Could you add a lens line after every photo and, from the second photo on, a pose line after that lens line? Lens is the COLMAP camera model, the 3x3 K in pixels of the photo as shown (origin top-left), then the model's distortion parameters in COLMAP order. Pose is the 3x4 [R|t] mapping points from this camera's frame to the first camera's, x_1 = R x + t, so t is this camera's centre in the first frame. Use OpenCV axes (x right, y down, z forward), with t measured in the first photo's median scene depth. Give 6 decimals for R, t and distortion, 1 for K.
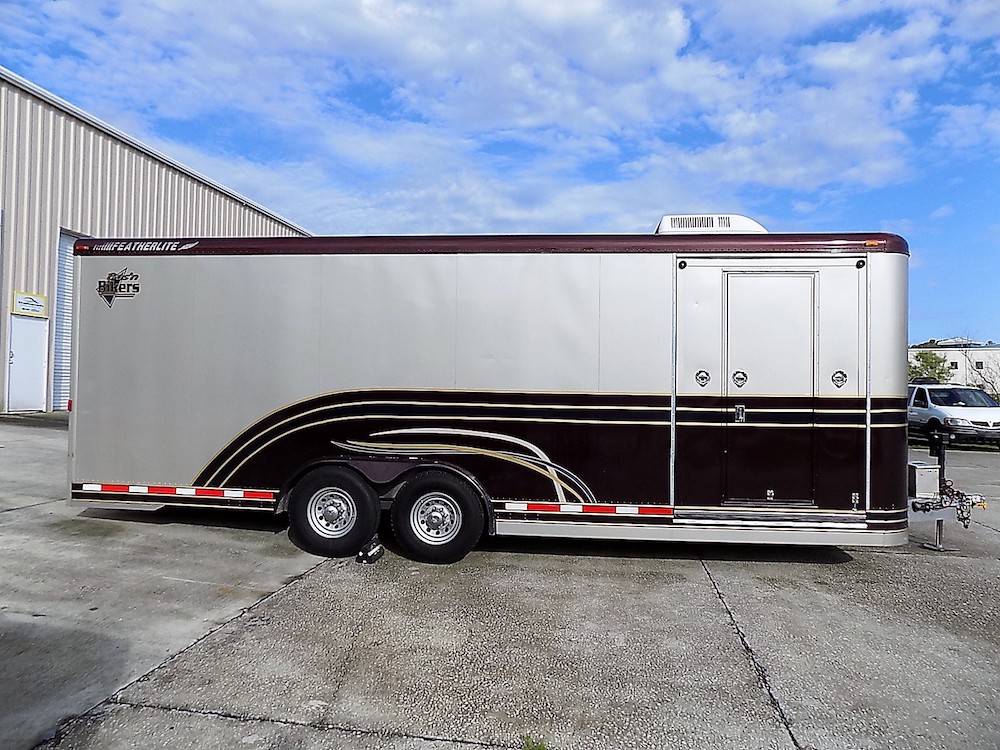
lens RADIAL K [[668.5, 0, 499.9], [0, 668.5, 366.2], [0, 0, 1]] dist [-0.083104, 0.078653]
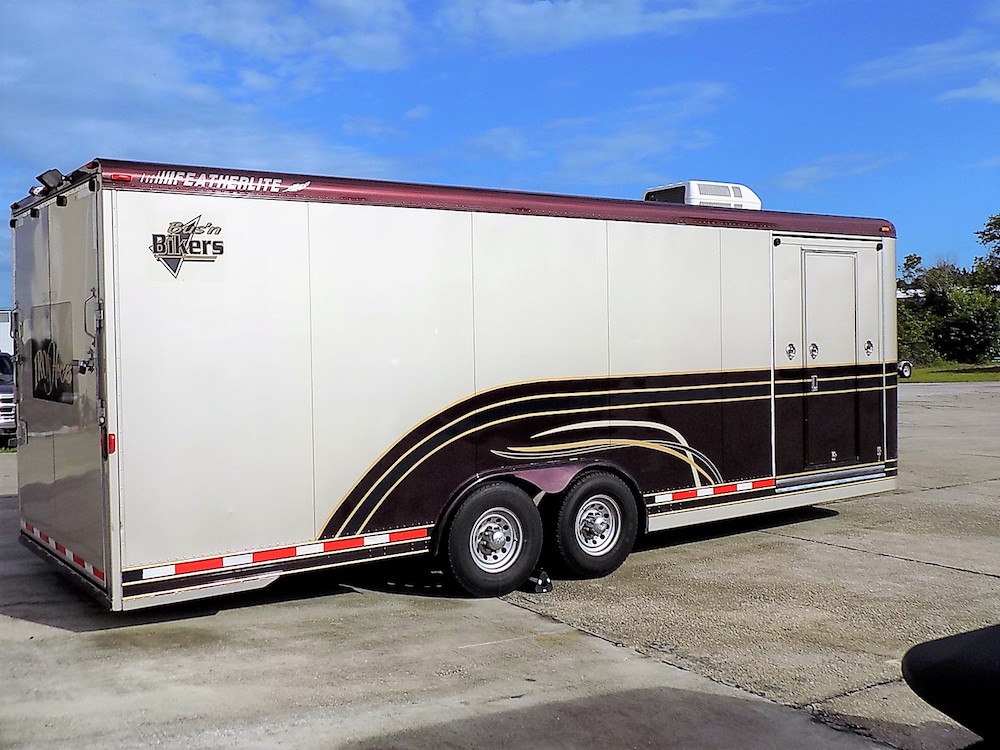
lens RADIAL K [[1047.4, 0, 503.8], [0, 1047.4, 353.9], [0, 0, 1]] dist [0.017176, -0.007542]
pose [[0.750817, -0.045743, 0.658925, -1.076249], [0.019972, 0.998715, 0.046574, -0.061394], [-0.660209, -0.021808, 0.750765, 0.054719]]
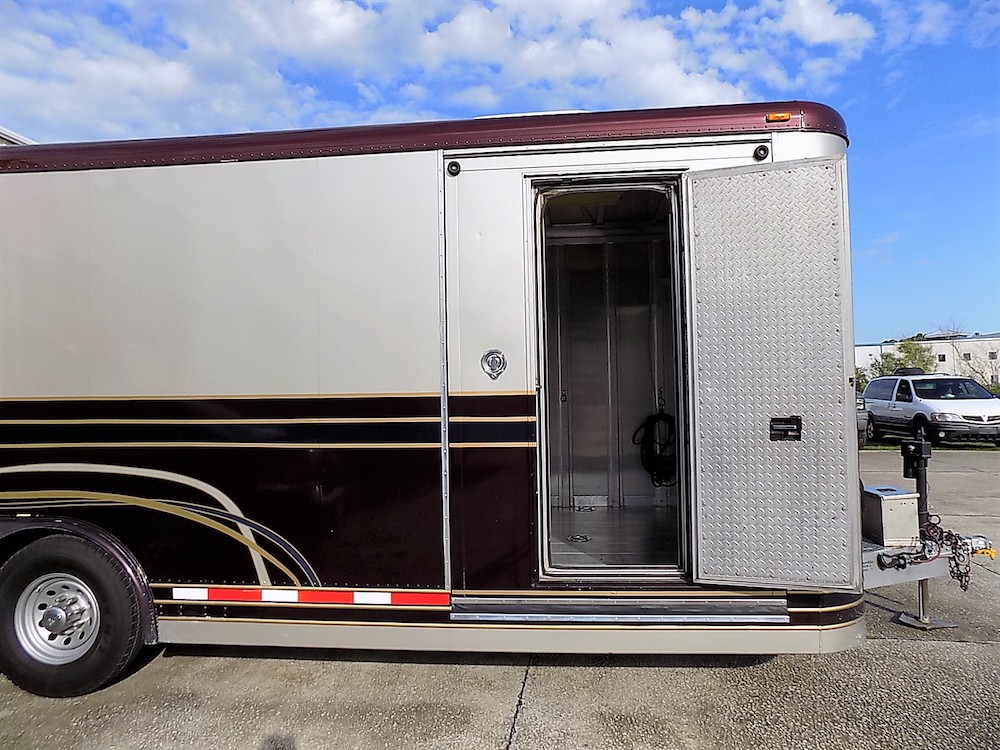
lens RADIAL K [[668.5, 0, 499.9], [0, 668.5, 366.2], [0, 0, 1]] dist [-0.083104, 0.078653]
pose [[0.999372, -0.033100, 0.012620, 0.291140], [0.033260, 0.999366, -0.012672, 0.026293], [-0.012192, 0.013084, 0.999840, 0.409771]]
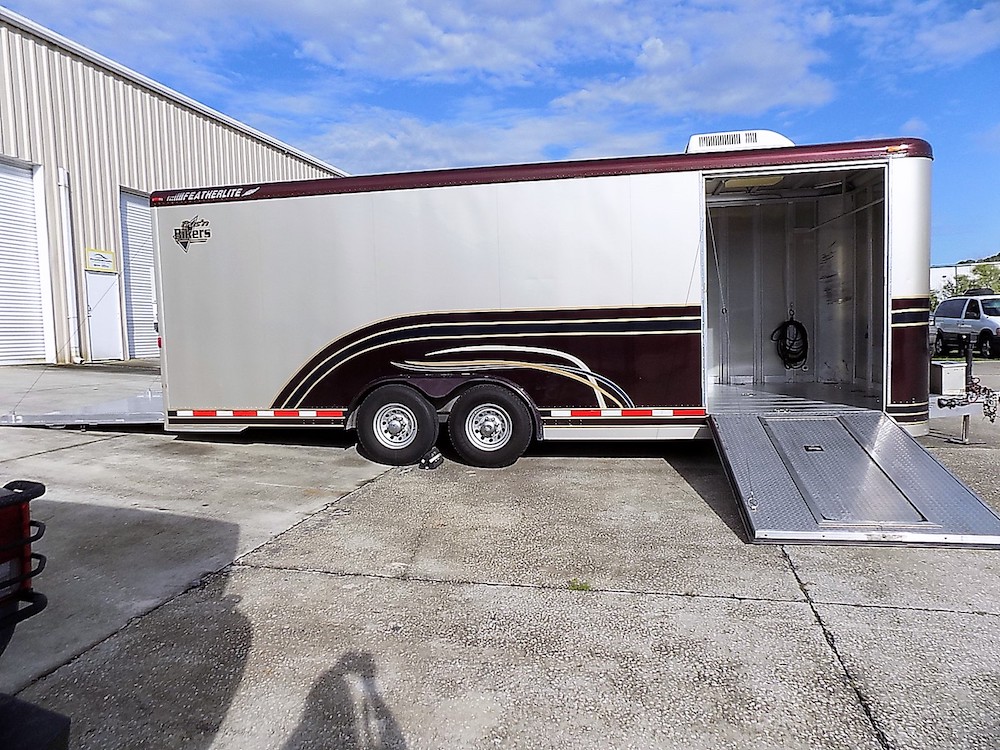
lens RADIAL K [[668.5, 0, 499.9], [0, 668.5, 366.2], [0, 0, 1]] dist [-0.083104, 0.078653]
pose [[0.996597, -0.041600, -0.071156, 0.005773], [0.048097, 0.994581, 0.092171, 0.026085], [0.066936, -0.095280, 0.993197, -0.093356]]
